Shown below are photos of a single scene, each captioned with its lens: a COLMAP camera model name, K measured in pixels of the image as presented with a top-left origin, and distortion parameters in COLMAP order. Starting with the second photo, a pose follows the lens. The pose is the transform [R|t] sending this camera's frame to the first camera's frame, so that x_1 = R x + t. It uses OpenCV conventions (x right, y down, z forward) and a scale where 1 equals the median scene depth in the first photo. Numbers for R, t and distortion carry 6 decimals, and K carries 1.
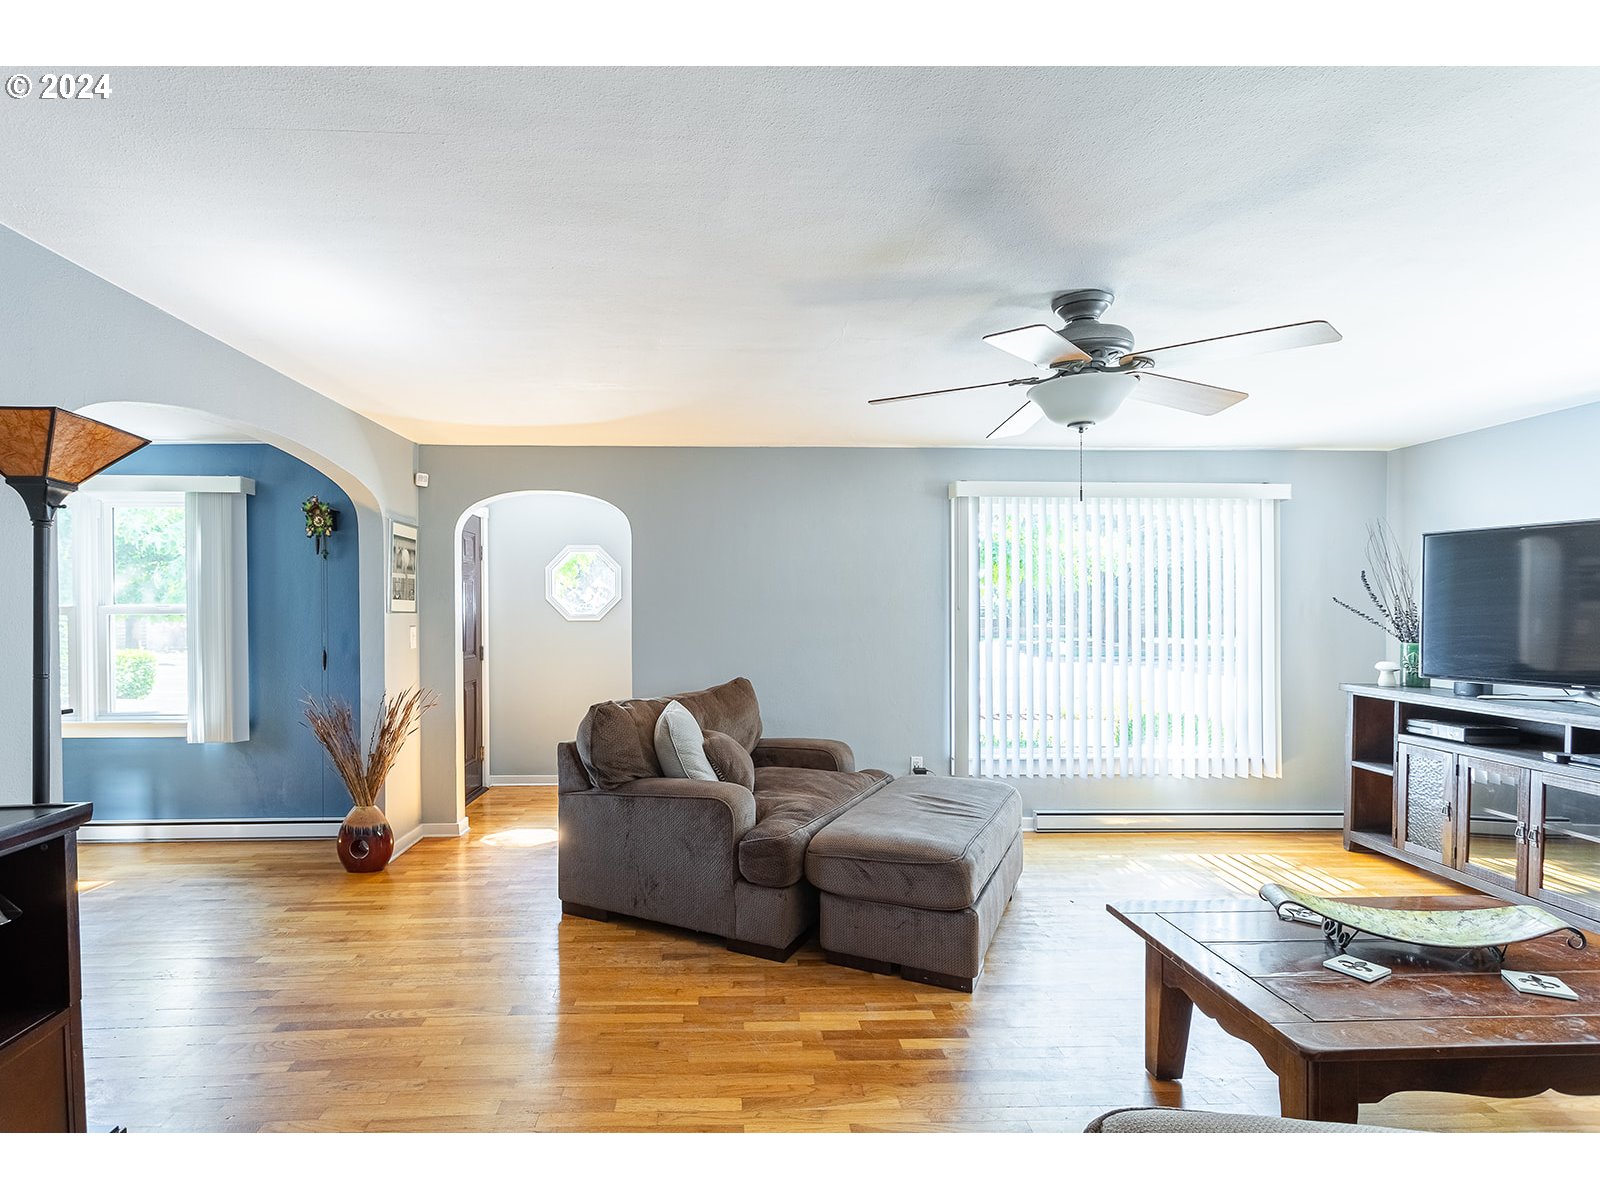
lens RADIAL K [[814.5, 0, 738.5], [0, 814.5, 589.1], [0, 0, 1]] dist [-0.001815, -0.001058]
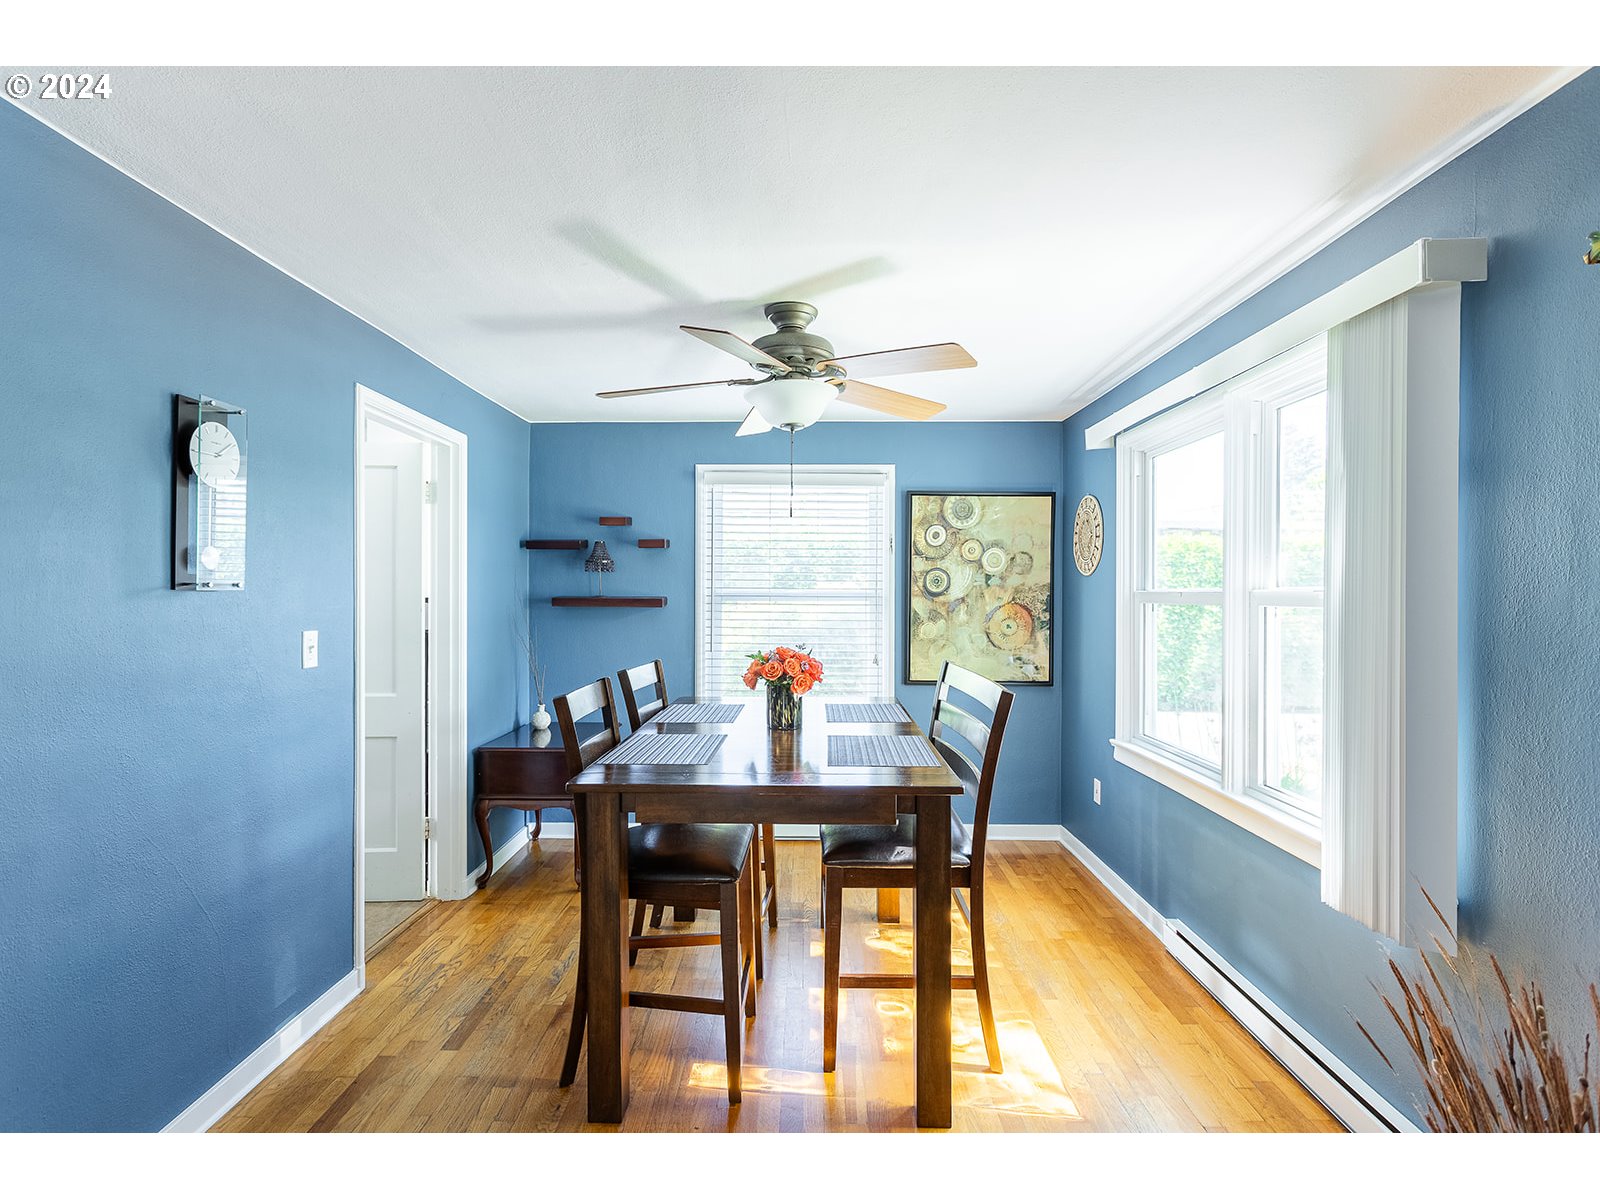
lens RADIAL K [[781.2, 0, 800.0], [0, 781.2, 600.0], [0, 0, 1]] dist [-0.000706, 0.000000]
pose [[-0.026322, 0.013534, -0.999562, -0.254728], [0.017317, 0.999764, 0.013081, 0.016197], [0.999504, -0.016966, -0.026550, 0.748173]]
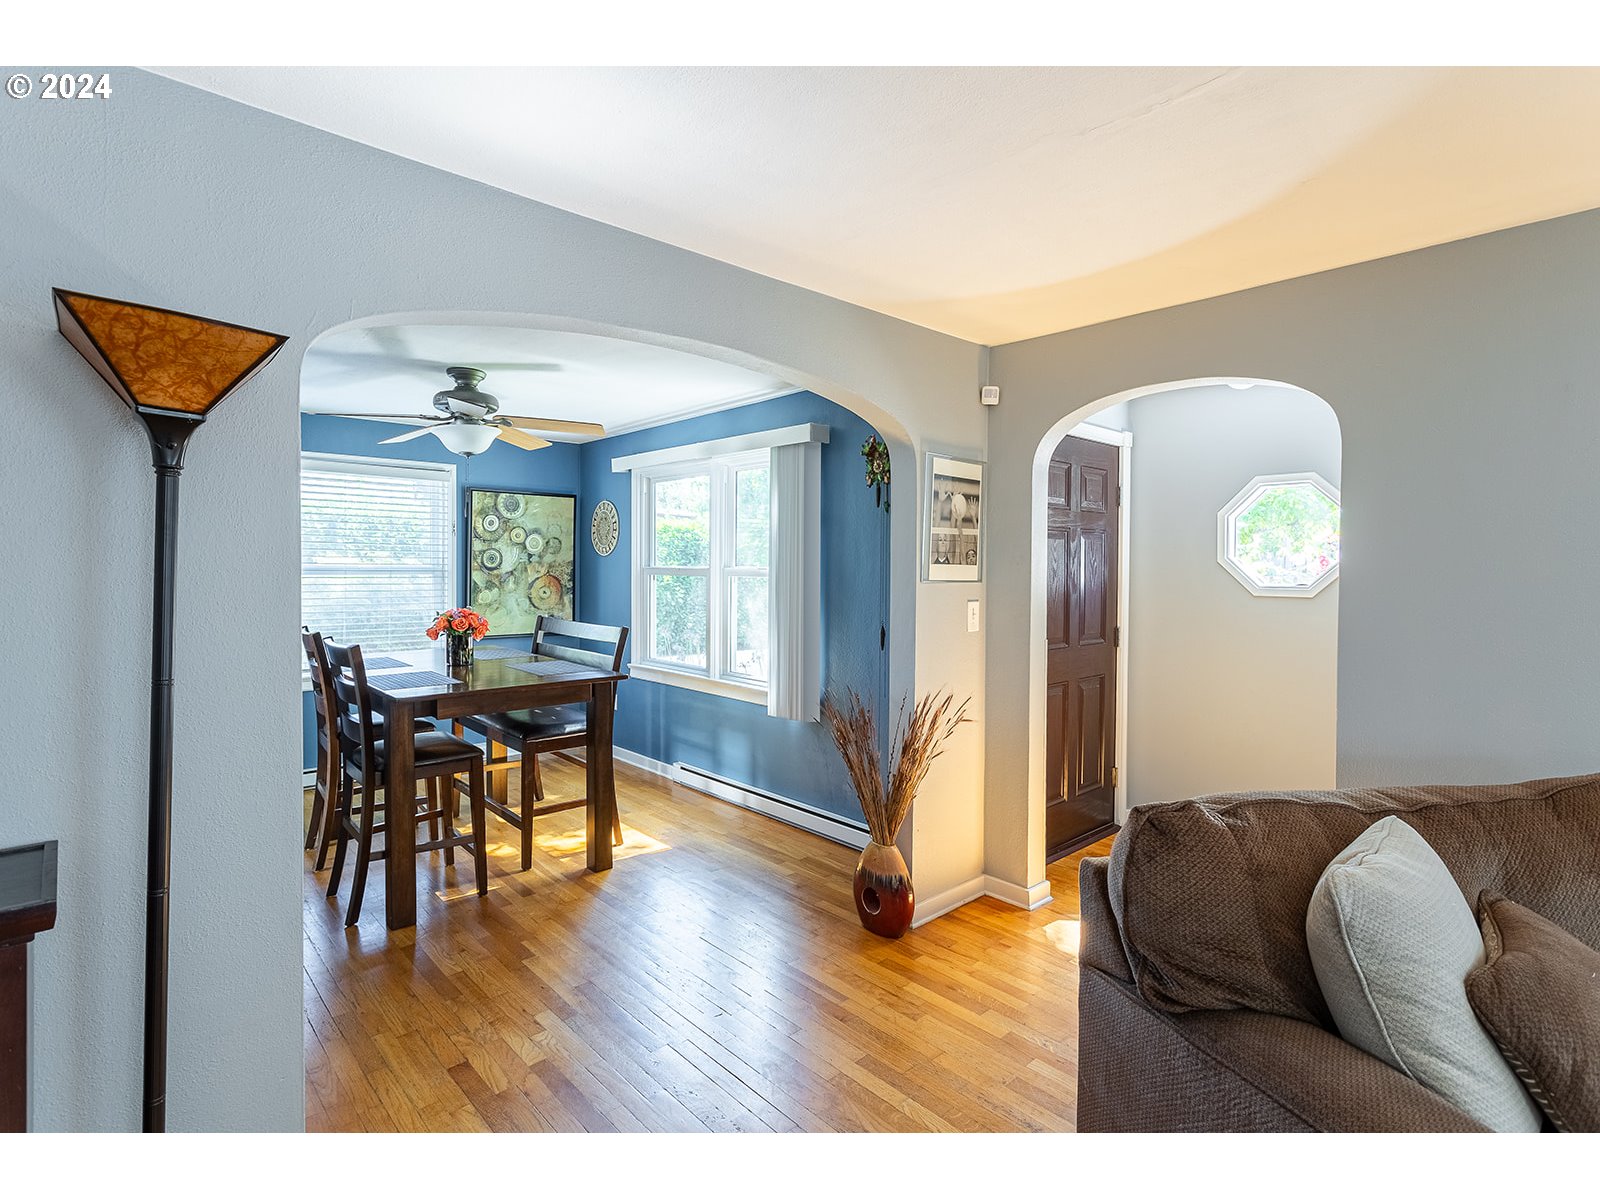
lens RADIAL K [[777.0, 0, 779.7], [0, 777.0, 579.5], [0, 0, 1]] dist [-0.001113, -0.000149]
pose [[0.650782, 0.022549, -0.758930, 0.011193], [0.006781, 0.999346, 0.035506, 0.001174], [0.759234, -0.028253, 0.650204, 0.437281]]
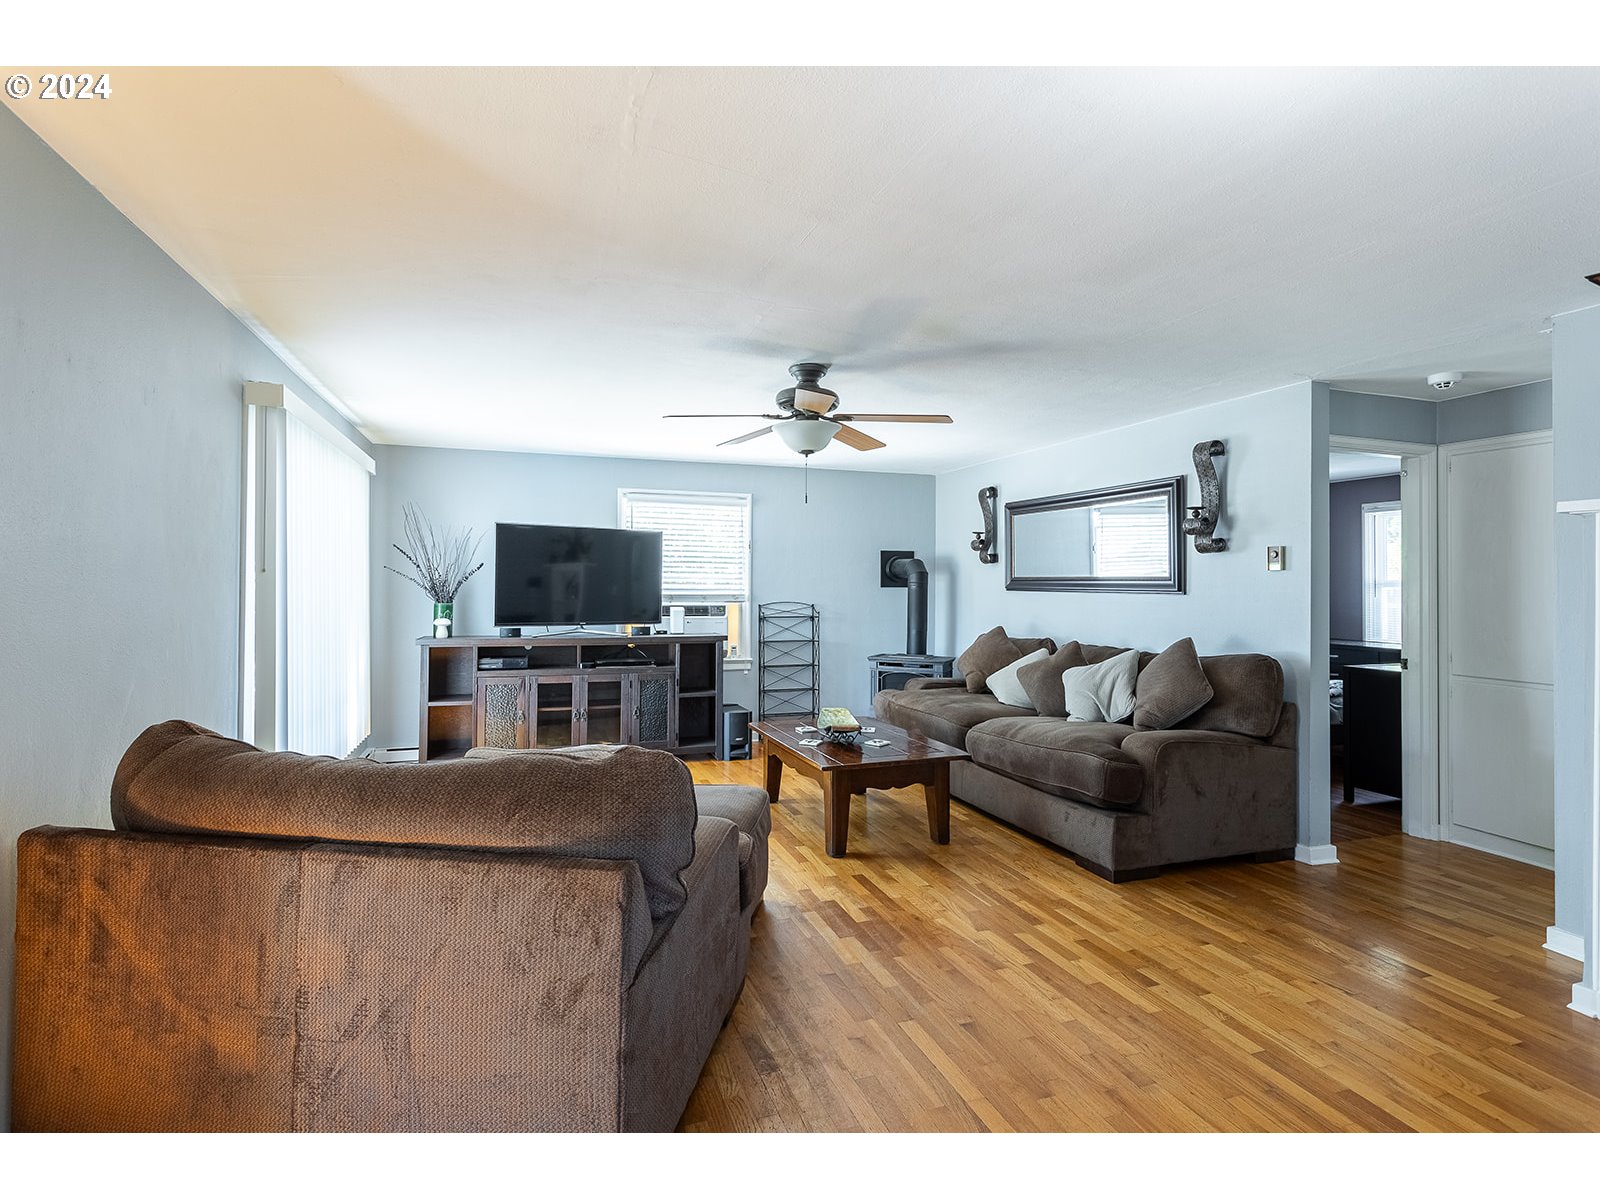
lens RADIAL K [[777.0, 0, 779.7], [0, 777.0, 579.5], [0, 0, 1]] dist [-0.001113, -0.000149]
pose [[-0.299648, 0.005520, 0.954034, -0.498830], [-0.023090, 0.999648, -0.013036, 0.029973], [-0.953770, -0.025935, -0.299415, 0.825064]]
